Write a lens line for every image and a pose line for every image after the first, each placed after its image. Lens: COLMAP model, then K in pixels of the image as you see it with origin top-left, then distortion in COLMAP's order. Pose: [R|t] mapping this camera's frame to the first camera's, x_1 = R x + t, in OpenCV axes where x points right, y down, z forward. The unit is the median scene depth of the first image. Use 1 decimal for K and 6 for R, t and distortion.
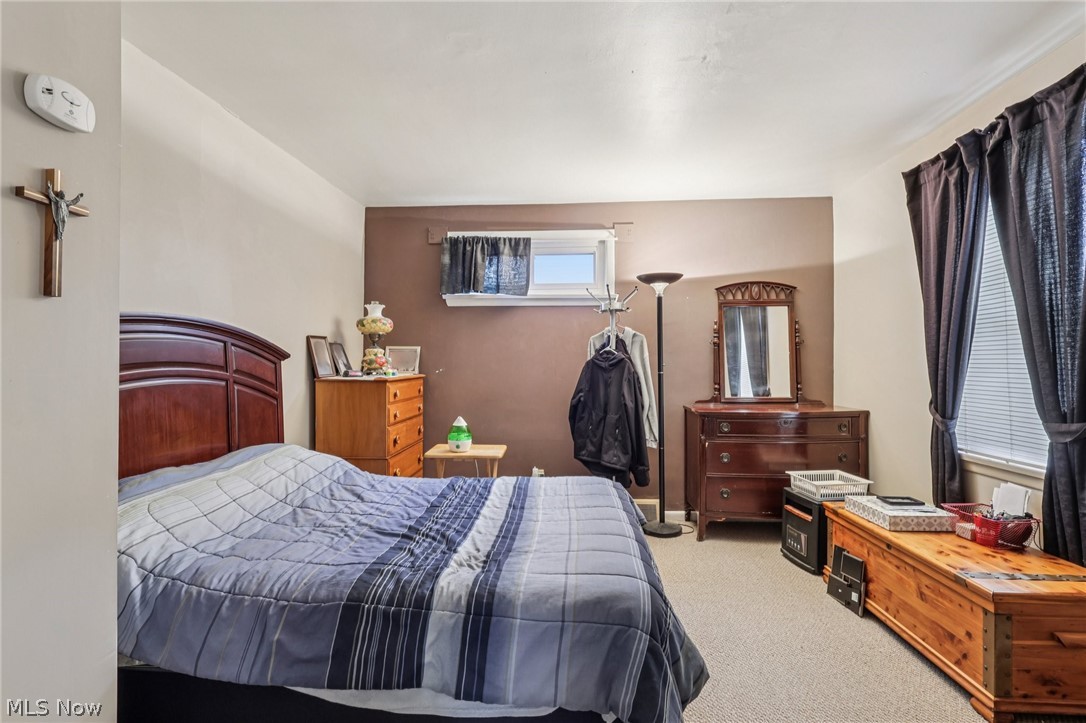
lens RADIAL K [[514.5, 0, 539.6], [0, 514.5, 360.0], [0, 0, 1]] dist [-0.006414, -0.000402]
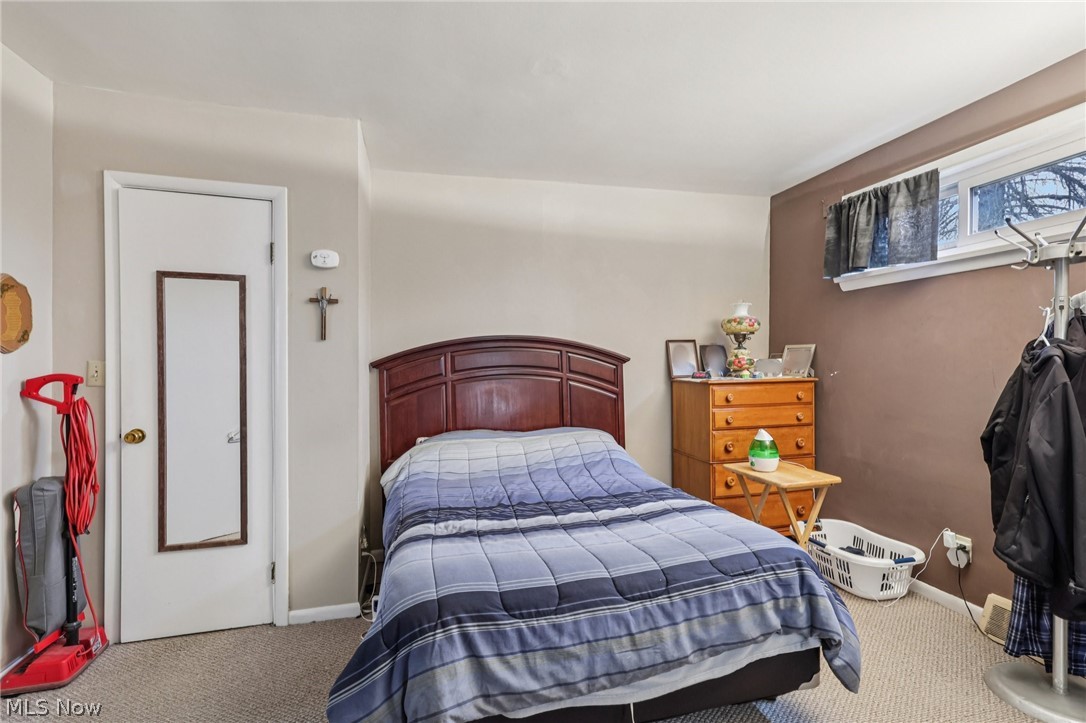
lens RADIAL K [[514.5, 0, 535.2], [0, 514.5, 364.0], [0, 0, 1]] dist [-0.006414, -0.000402]
pose [[0.288244, -0.000158, -0.957557, 0.486053], [0.010443, 0.999941, 0.002979, -0.002208], [0.957500, -0.010858, 0.288229, 0.367416]]
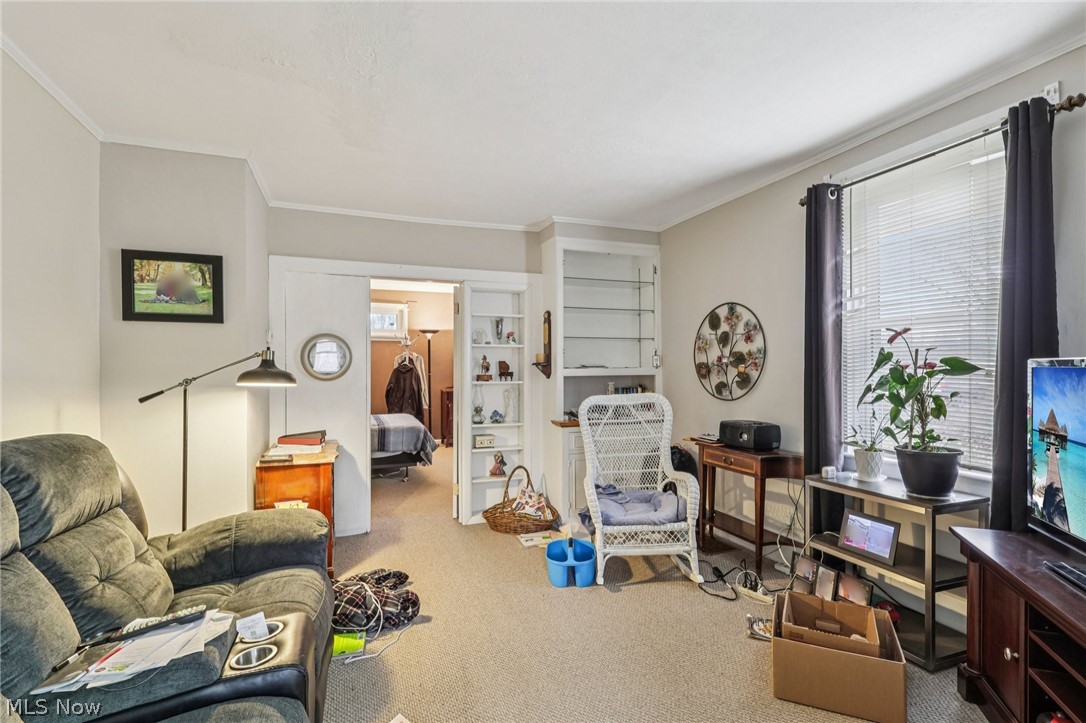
lens RADIAL K [[514.5, 0, 543.3], [0, 514.5, 366.8], [0, 0, 1]] dist [-0.006414, -0.000402]
pose [[0.905450, 0.000470, 0.424452, -0.250781], [-0.002239, 0.999991, 0.003668, -0.015633], [-0.424447, -0.004272, 0.905443, -1.166142]]
